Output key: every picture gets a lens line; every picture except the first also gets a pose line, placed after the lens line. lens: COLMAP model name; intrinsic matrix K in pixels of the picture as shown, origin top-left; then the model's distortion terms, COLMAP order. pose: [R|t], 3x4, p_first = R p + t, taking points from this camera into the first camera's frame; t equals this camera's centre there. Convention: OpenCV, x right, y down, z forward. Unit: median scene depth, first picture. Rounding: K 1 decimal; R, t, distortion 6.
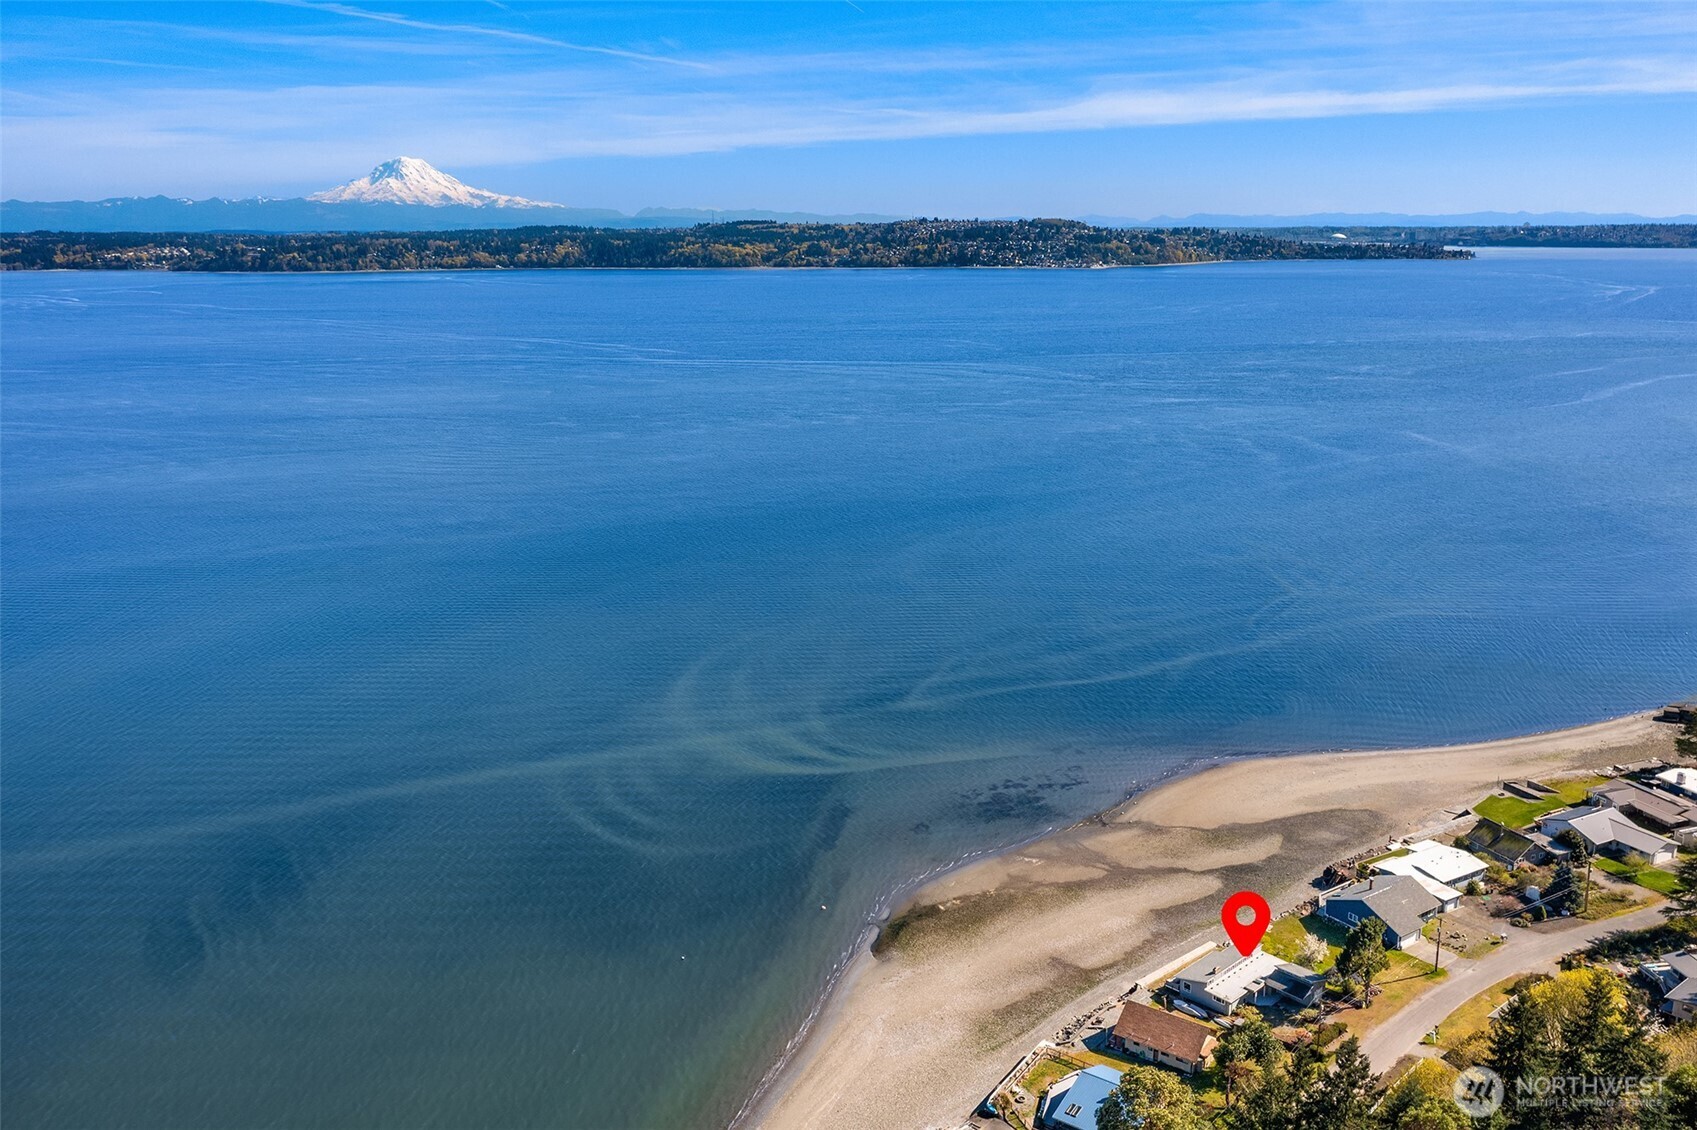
lens RADIAL K [[1392.6, 0, 848.5], [0, 1392.6, 565.0], [0, 0, 1]] dist [-0.003617, -0.004001]
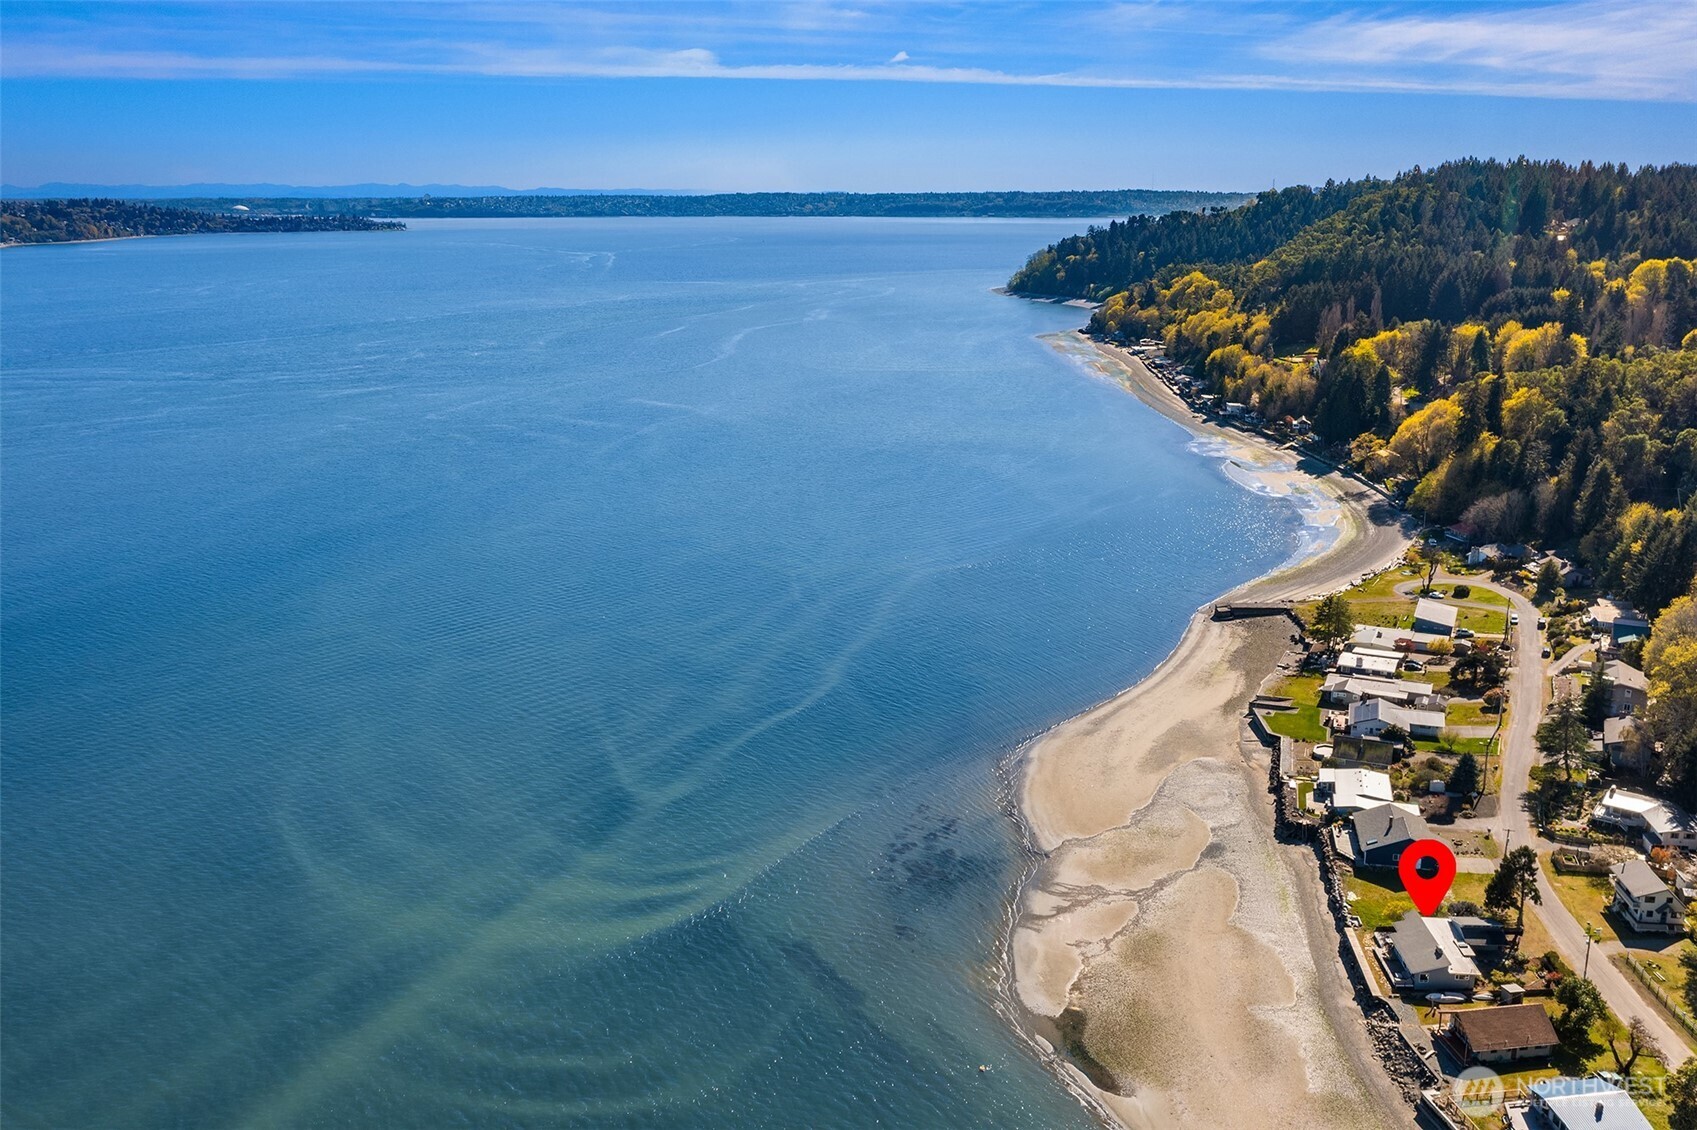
lens RADIAL K [[1392.6, 0, 848.5], [0, 1392.6, 565.0], [0, 0, 1]] dist [-0.003617, -0.004001]
pose [[0.707057, -0.176936, 0.684663, -0.053275], [0.163995, 0.982824, 0.084631, -0.010395], [-0.687878, 0.052442, 0.723929, 0.045634]]
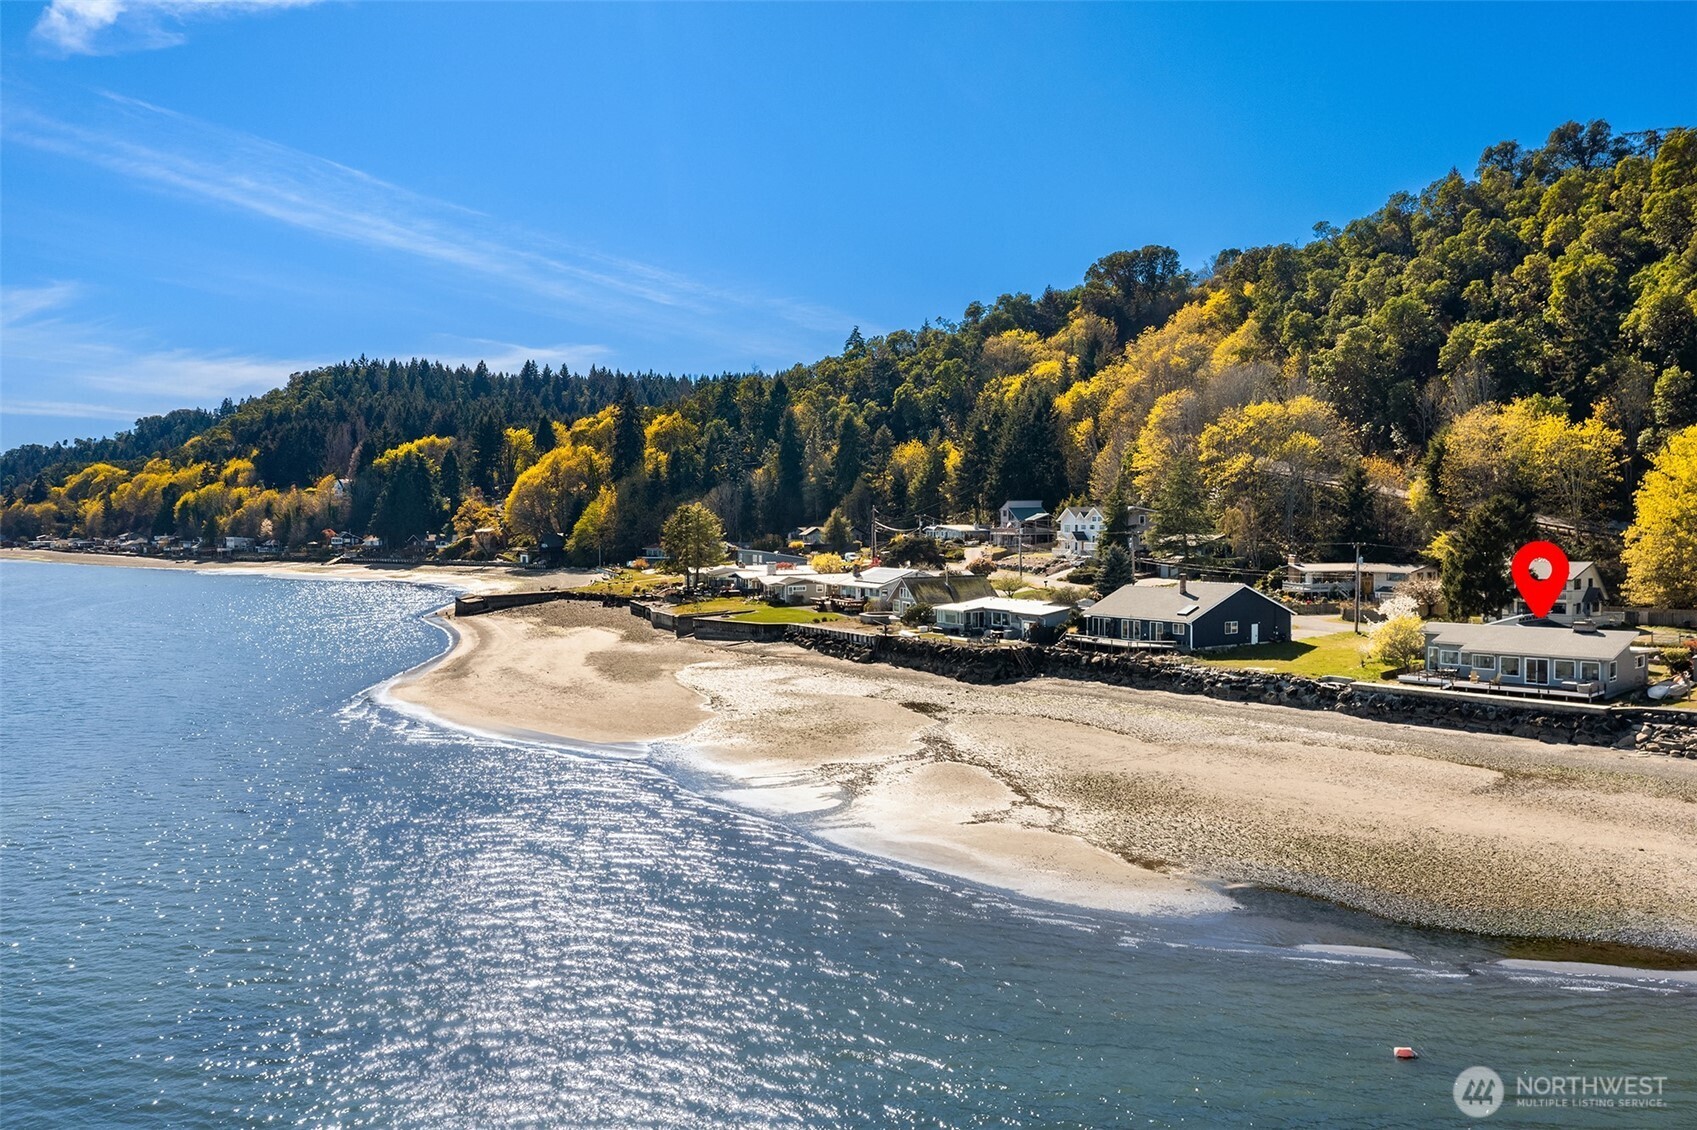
lens RADIAL K [[1392.6, 0, 848.5], [0, 1392.6, 565.0], [0, 0, 1]] dist [-0.003617, -0.004001]
pose [[-0.002725, -0.031899, 0.999487, -0.019923], [0.231012, 0.972436, 0.031665, 0.015287], [-0.972947, 0.230979, 0.004719, 0.102113]]
